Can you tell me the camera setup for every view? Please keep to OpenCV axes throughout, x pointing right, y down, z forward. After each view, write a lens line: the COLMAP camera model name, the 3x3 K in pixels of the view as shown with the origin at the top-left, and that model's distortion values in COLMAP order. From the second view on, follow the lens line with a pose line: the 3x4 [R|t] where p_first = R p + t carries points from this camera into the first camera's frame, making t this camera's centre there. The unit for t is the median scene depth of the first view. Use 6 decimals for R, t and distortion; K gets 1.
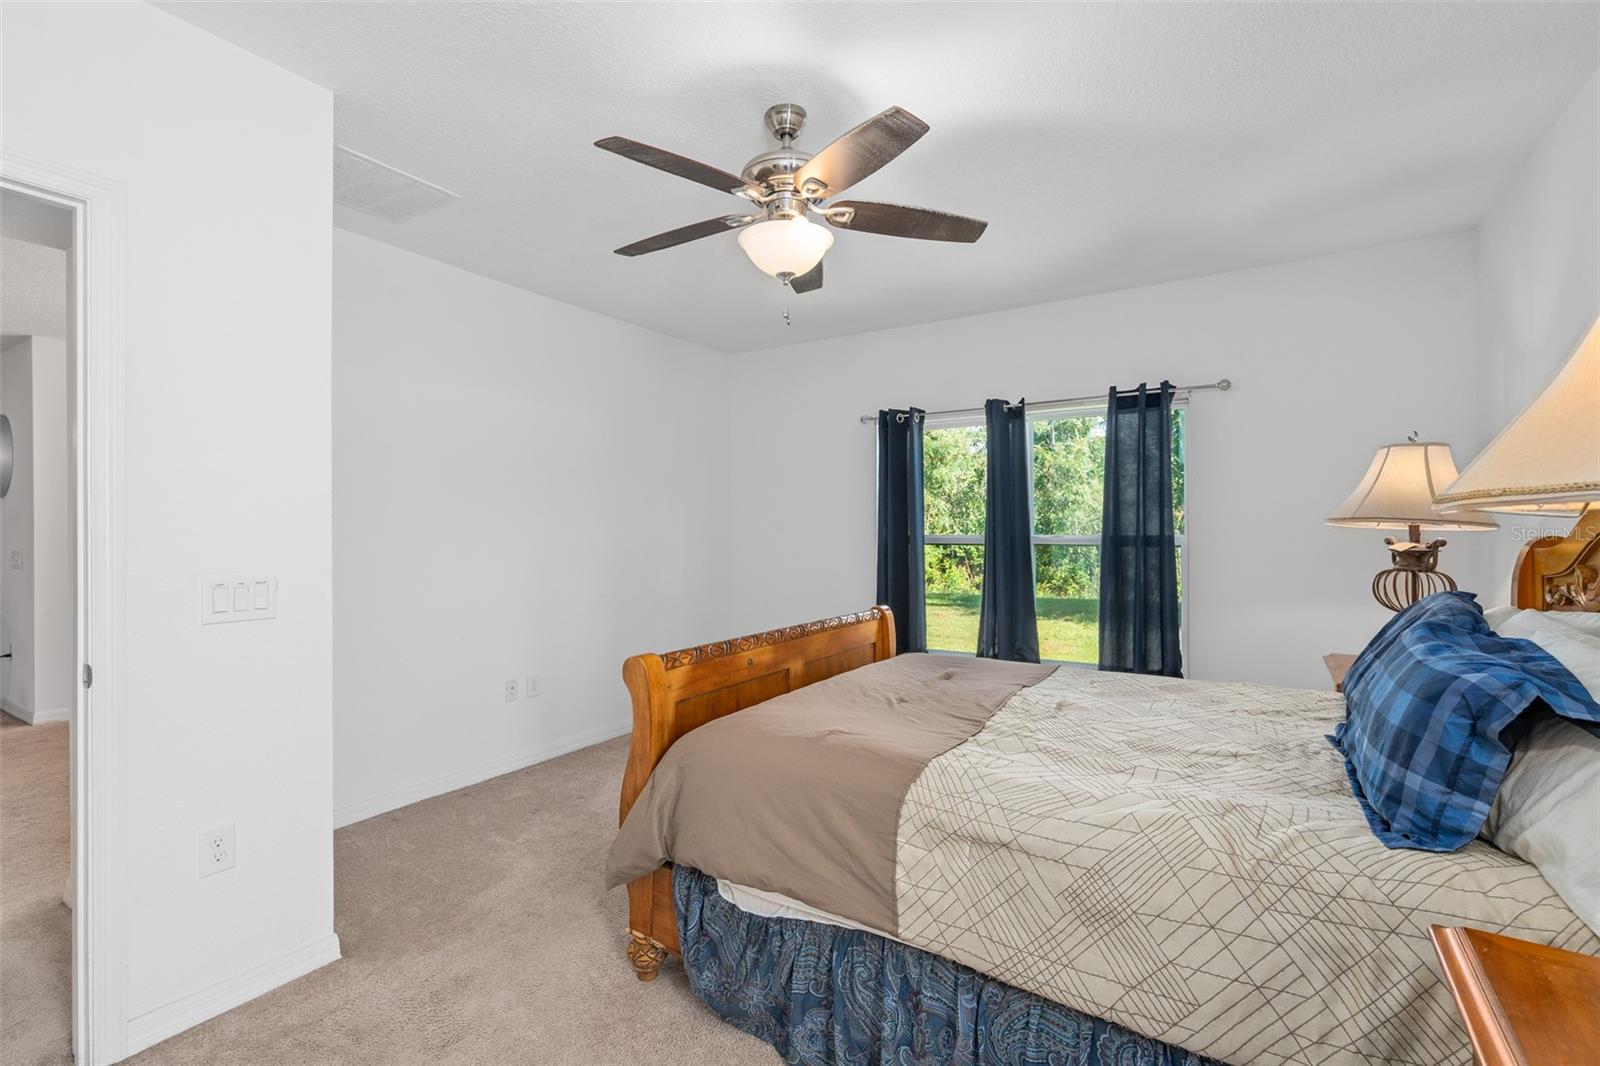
lens RADIAL K [[726.9, 0, 798.5], [0, 726.9, 533.2], [0, 0, 1]] dist [0.000075, 0.000117]
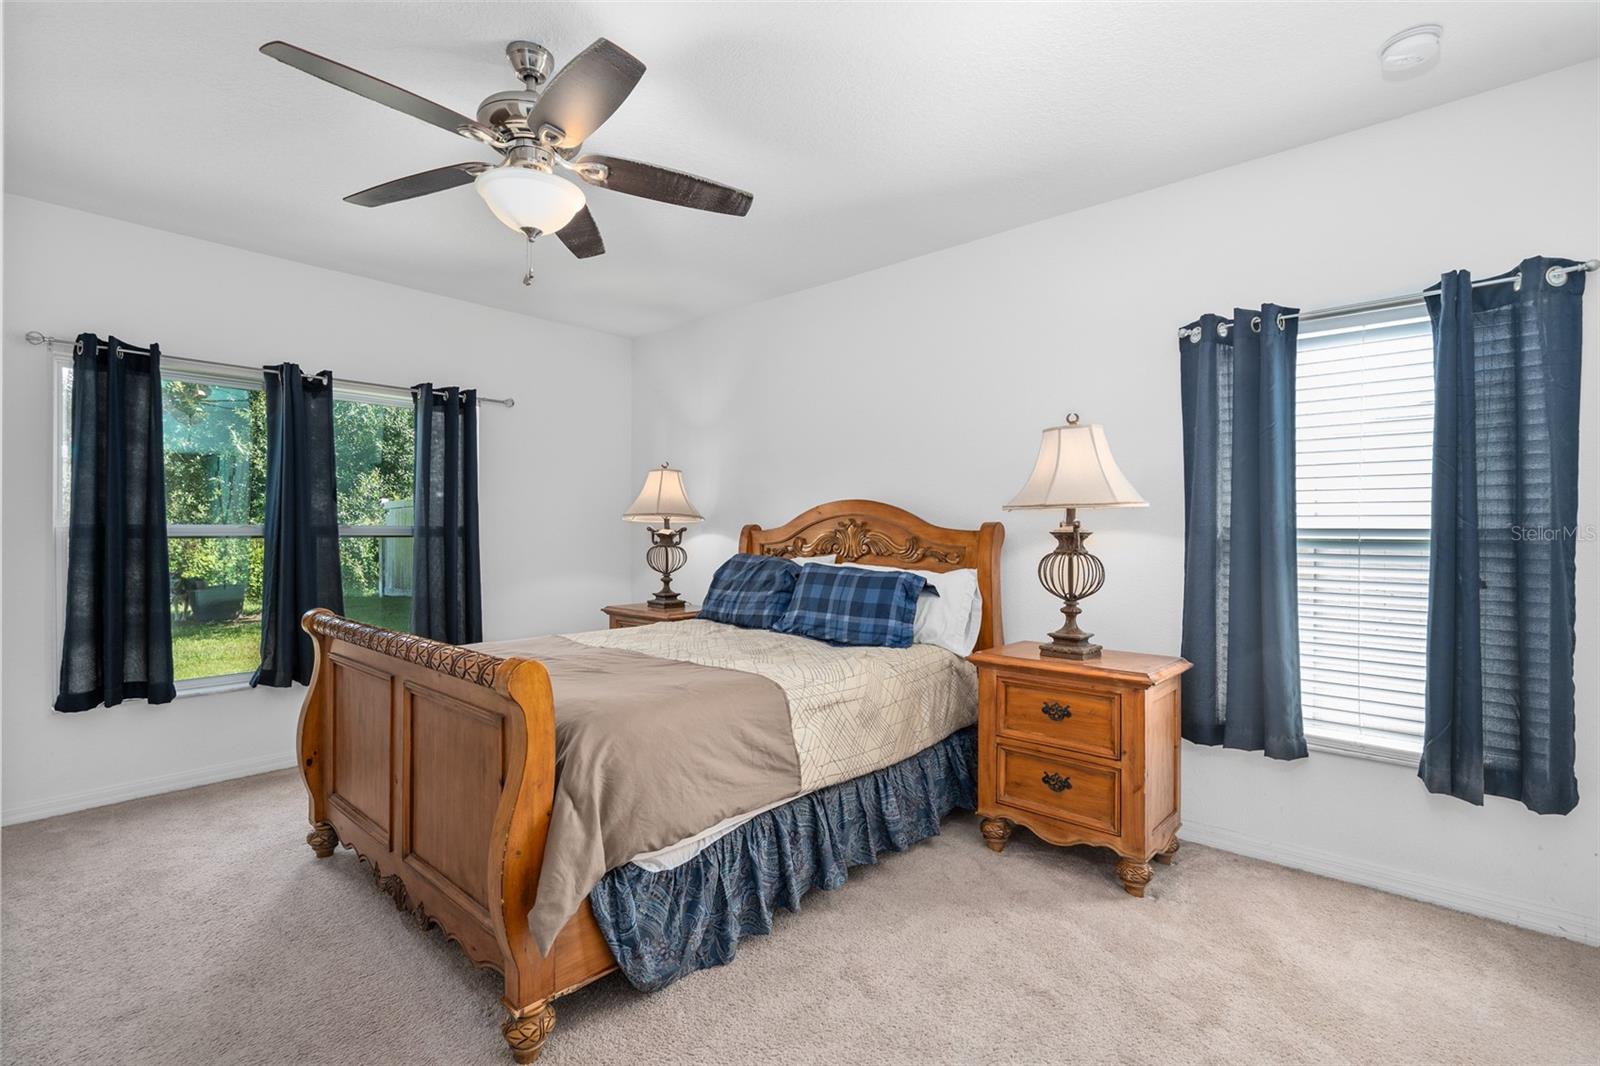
lens RADIAL K [[726.9, 0, 799.8], [0, 726.9, 526.1], [0, 0, 1]] dist [0.000075, 0.000117]
pose [[0.155402, 0.008783, 0.987812, -0.769942], [0.002304, 0.999955, -0.009253, 0.022721], [-0.987849, 0.003714, 0.155375, 0.459603]]
